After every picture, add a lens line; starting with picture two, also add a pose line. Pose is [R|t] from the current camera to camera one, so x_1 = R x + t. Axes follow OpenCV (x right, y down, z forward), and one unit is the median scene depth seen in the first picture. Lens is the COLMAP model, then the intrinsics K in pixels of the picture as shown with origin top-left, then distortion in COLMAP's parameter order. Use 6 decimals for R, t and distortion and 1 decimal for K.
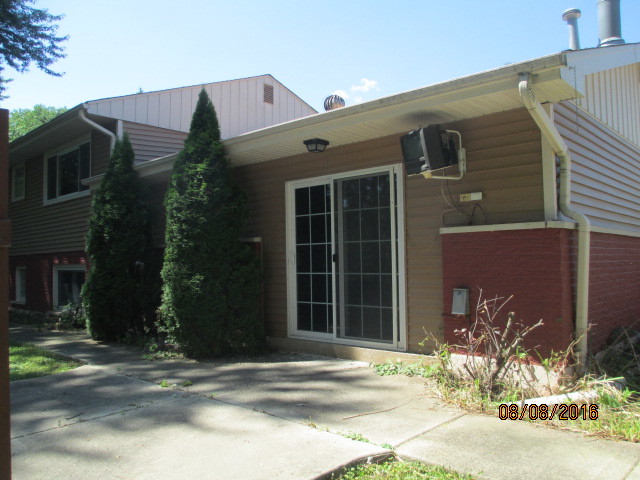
lens RADIAL K [[526.2, 0, 320.0], [0, 526.2, 240.0], [0, 0, 1]] dist [-0.007111, -0.004658]
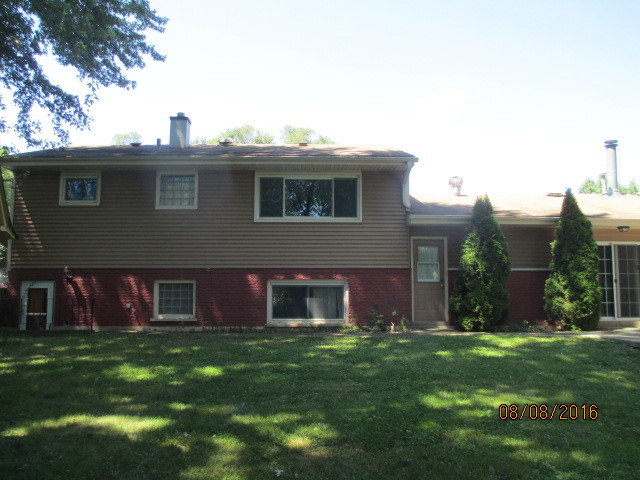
lens RADIAL K [[526.2, 0, 320.0], [0, 526.2, 240.0], [0, 0, 1]] dist [-0.007111, -0.004658]
pose [[0.683078, 0.095913, 0.724020, -1.912472], [-0.044311, 0.994956, -0.089999, 0.092767], [-0.729000, 0.029394, 0.683882, 0.340700]]
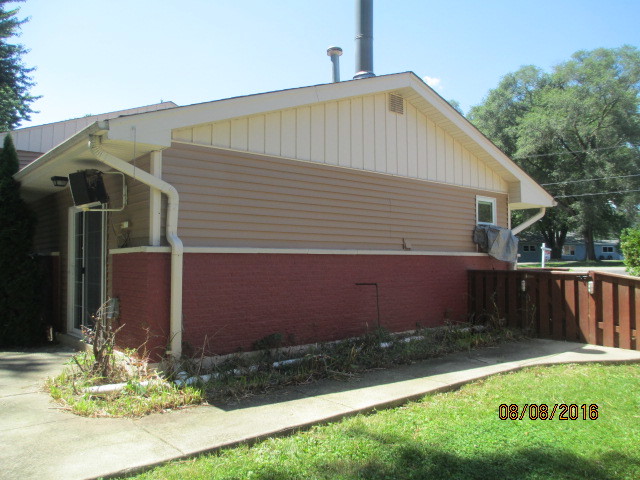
lens RADIAL K [[526.2, 0, 320.0], [0, 526.2, 240.0], [0, 0, 1]] dist [-0.007111, -0.004658]
pose [[0.993305, -0.008552, -0.115206, 0.587695], [0.009217, 0.999944, 0.005244, -0.031187], [0.115154, -0.006271, 0.993328, -0.135790]]
